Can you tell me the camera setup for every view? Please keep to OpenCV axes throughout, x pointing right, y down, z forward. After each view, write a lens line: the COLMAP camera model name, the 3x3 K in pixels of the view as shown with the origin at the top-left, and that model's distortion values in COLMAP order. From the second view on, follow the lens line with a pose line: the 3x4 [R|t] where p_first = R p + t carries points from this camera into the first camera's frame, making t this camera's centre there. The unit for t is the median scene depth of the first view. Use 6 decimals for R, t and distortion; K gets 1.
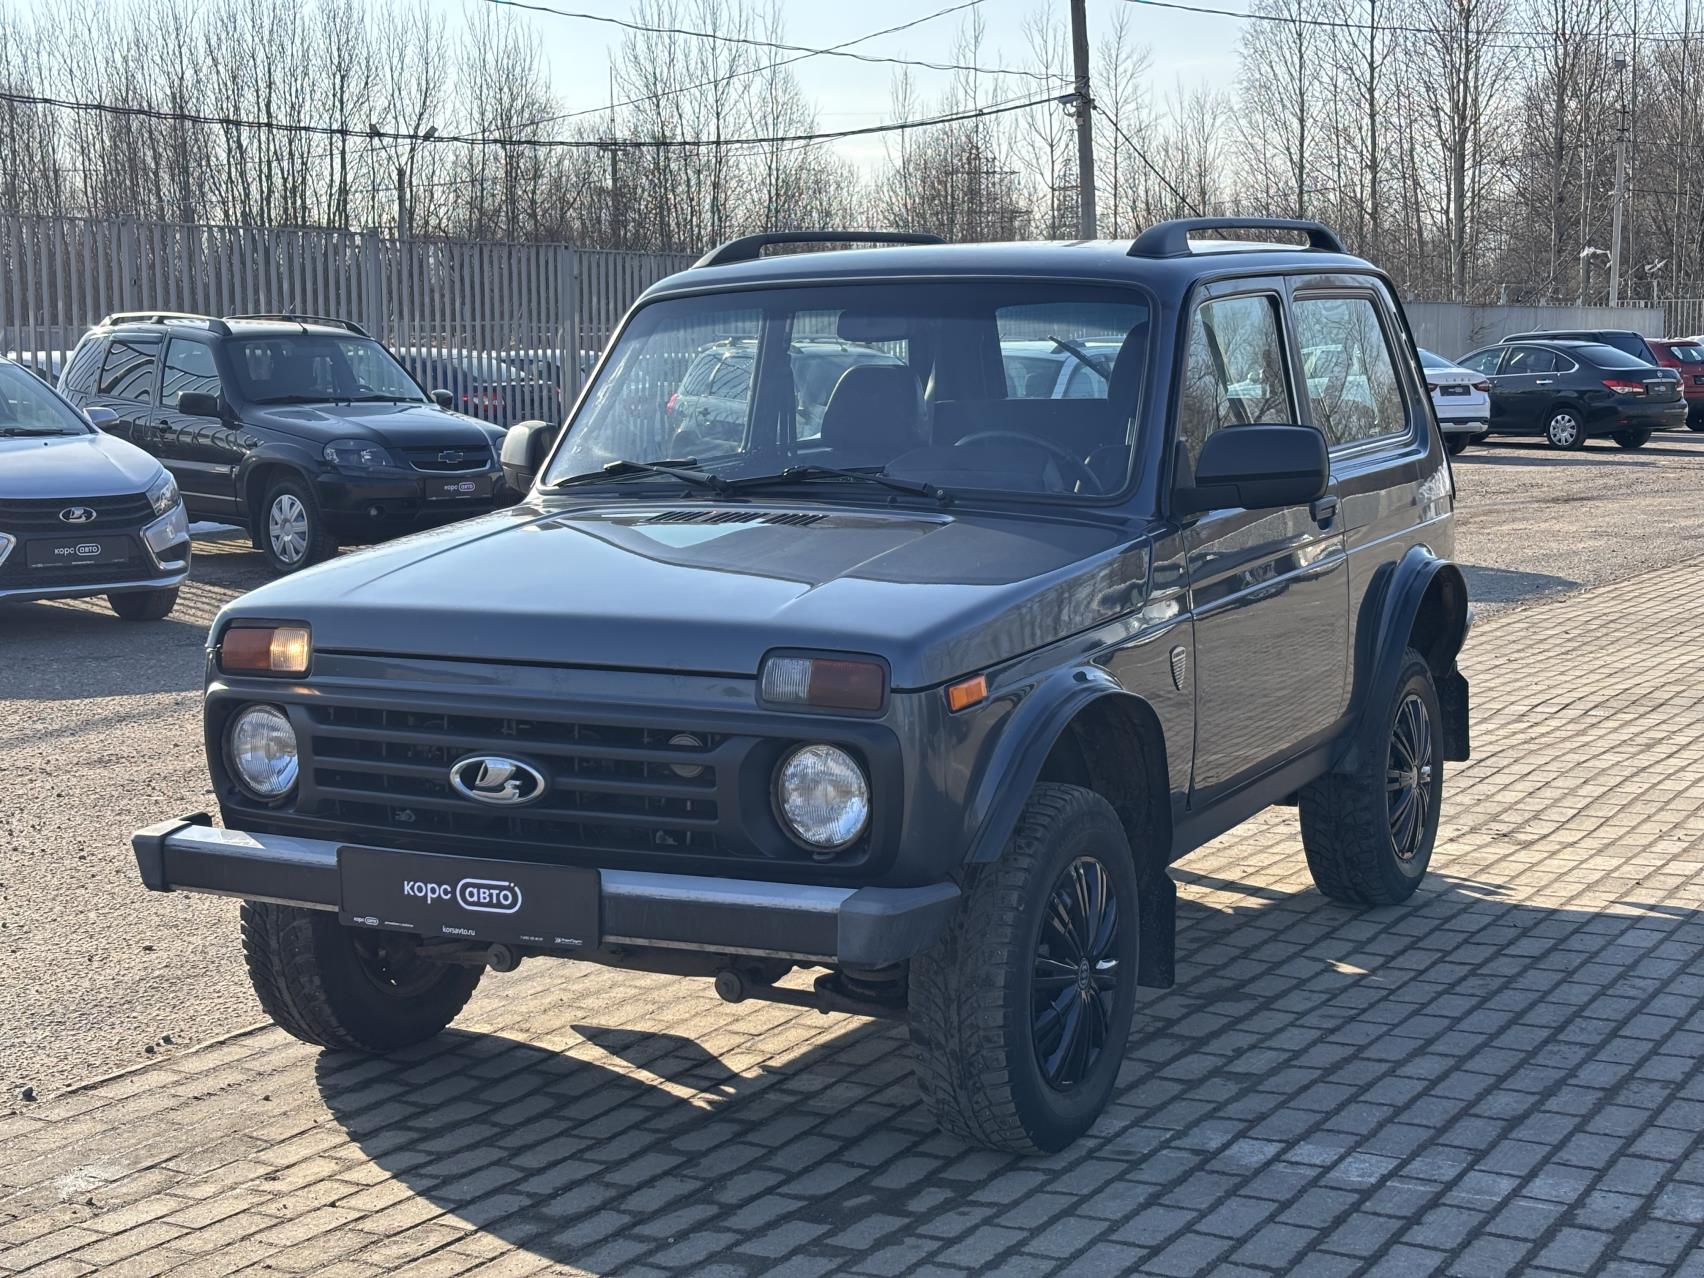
lens RADIAL K [[2551.3, 0, 850.9], [0, 2551.3, 613.1], [0, 0, 1]] dist [0.222383, -0.766718]
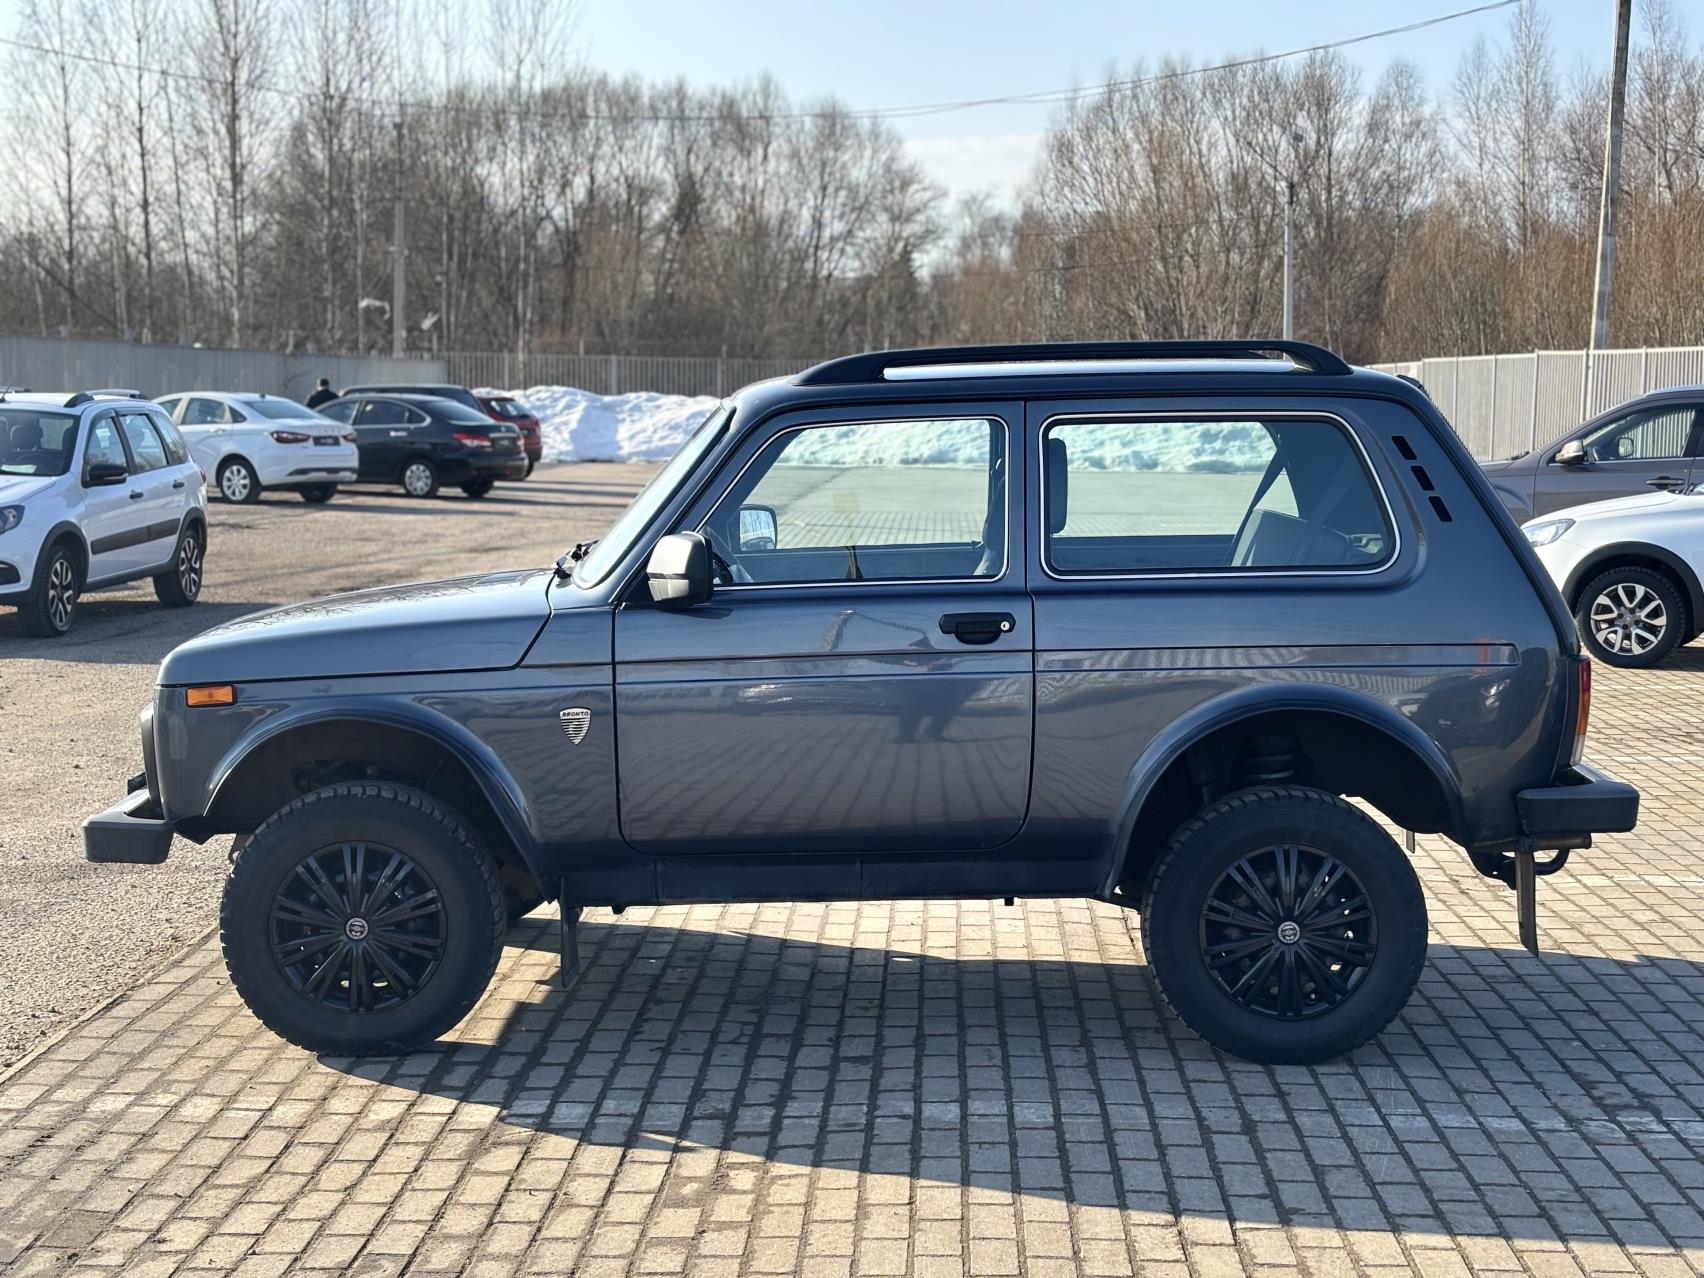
lens RADIAL K [[2537.6, 0, 852.0], [0, 2537.6, 639.0], [0, 0, 1]] dist [0.253315, -0.895868]
pose [[0.883621, -0.025802, 0.467491, -0.120812], [0.027545, 0.999616, 0.003106, -0.007414], [-0.467392, 0.010132, 0.883992, -0.023605]]
